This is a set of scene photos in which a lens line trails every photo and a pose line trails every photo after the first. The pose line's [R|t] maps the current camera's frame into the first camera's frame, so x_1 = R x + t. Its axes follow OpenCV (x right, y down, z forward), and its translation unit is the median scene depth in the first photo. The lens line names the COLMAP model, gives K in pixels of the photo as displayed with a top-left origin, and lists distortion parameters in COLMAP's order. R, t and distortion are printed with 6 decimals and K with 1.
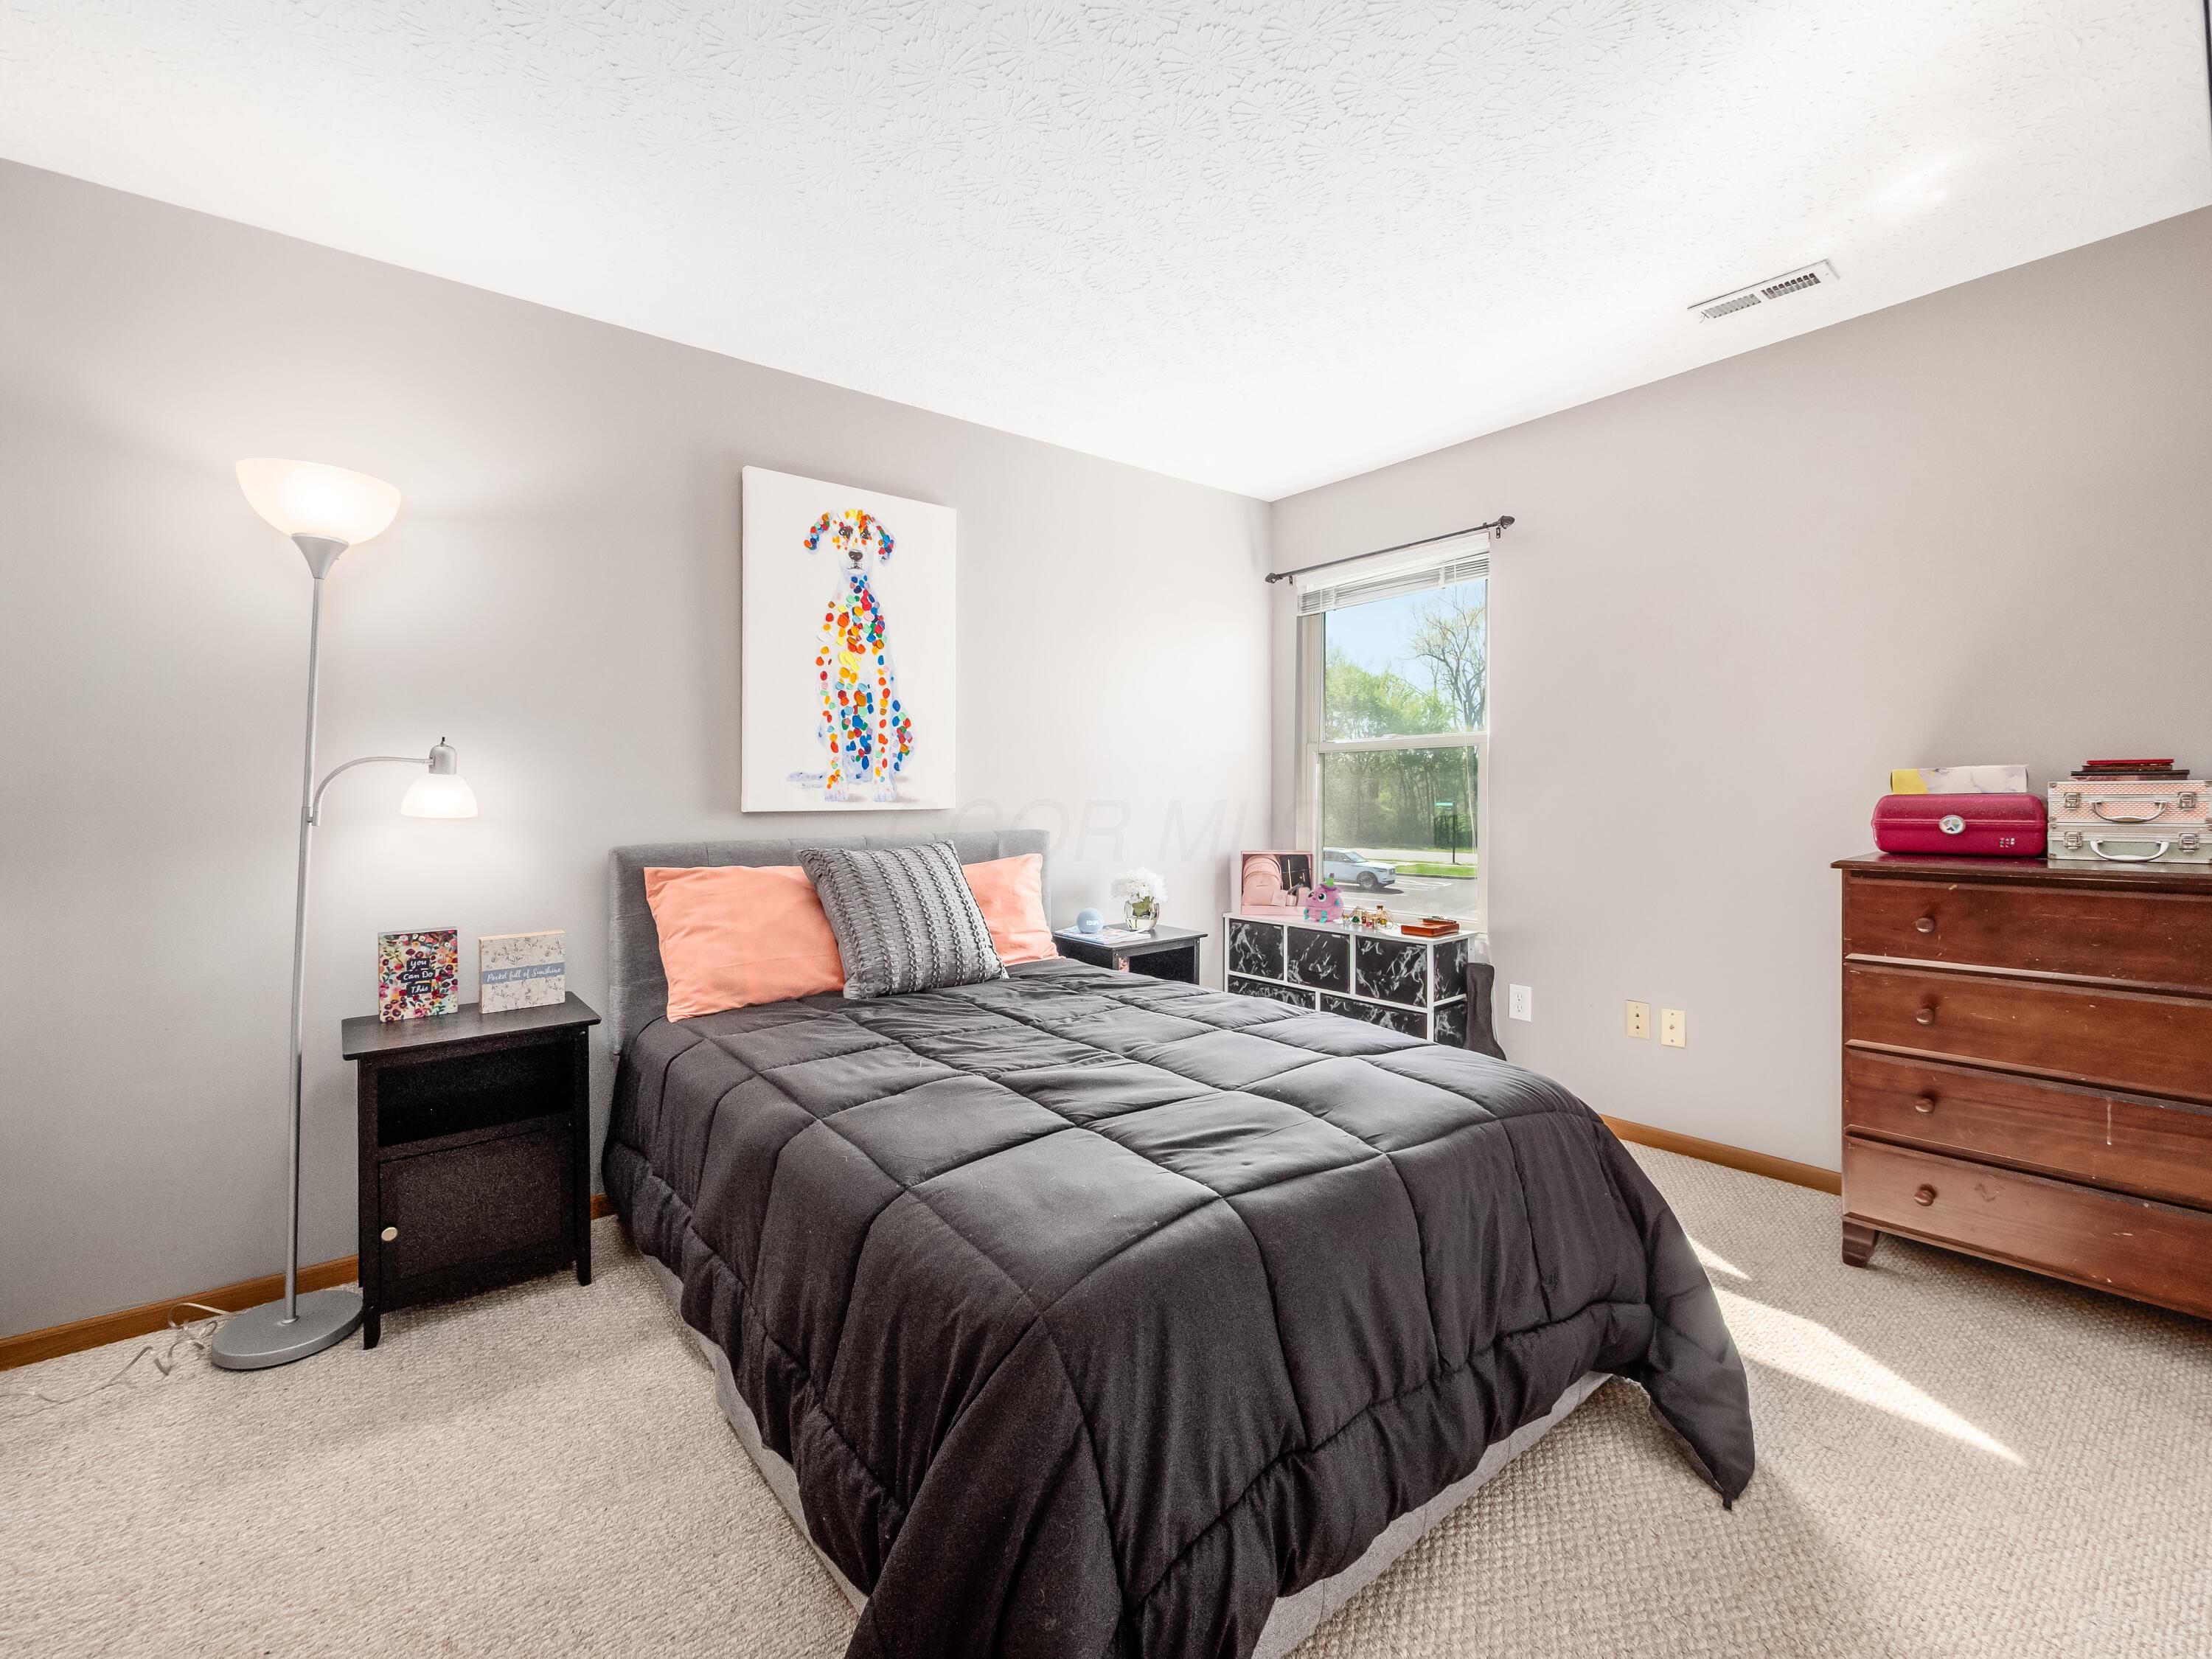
lens RADIAL K [[961.0, 0, 1090.2], [0, 961.0, 796.4], [0, 0, 1]] dist [-0.004313, 0.001647]
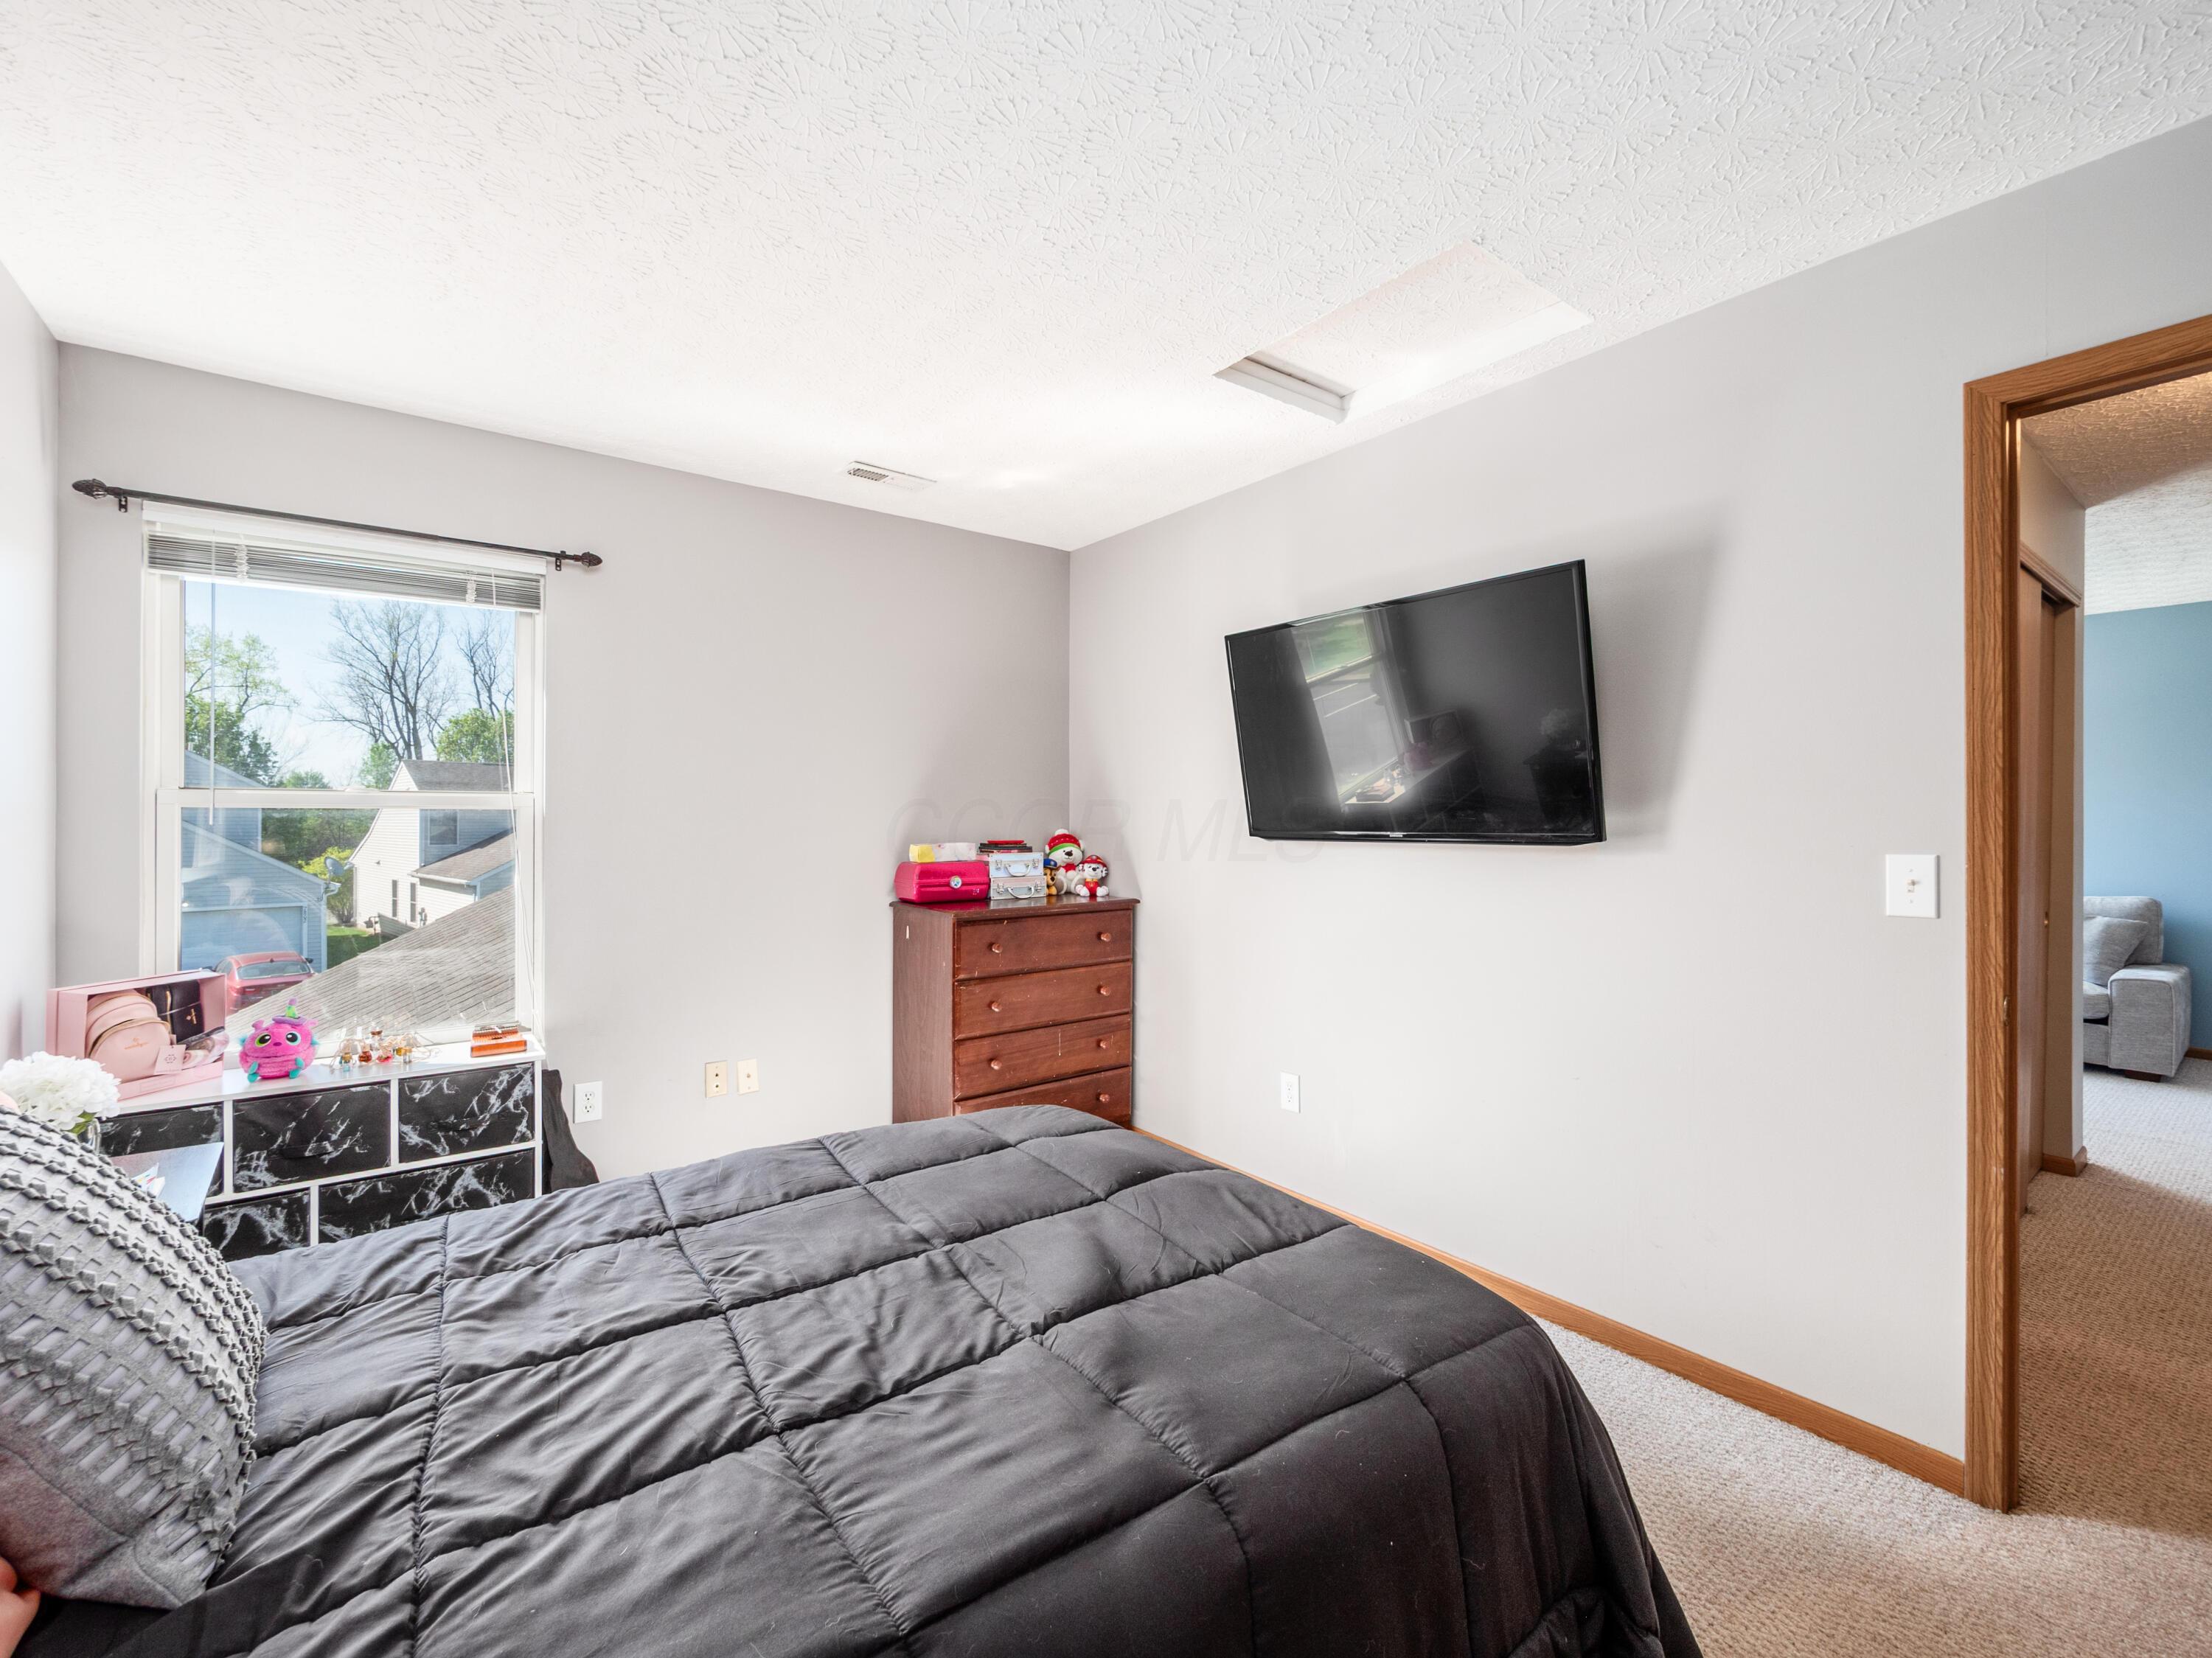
lens RADIAL K [[960.9, 0, 1085.7], [0, 960.9, 829.7], [0, 0, 1]] dist [-0.004313, 0.001647]
pose [[0.021317, 0.000765, 0.999772, -0.779344], [0.003322, 0.999994, -0.000836, -0.064011], [-0.999767, 0.003339, 0.021314, 0.932041]]
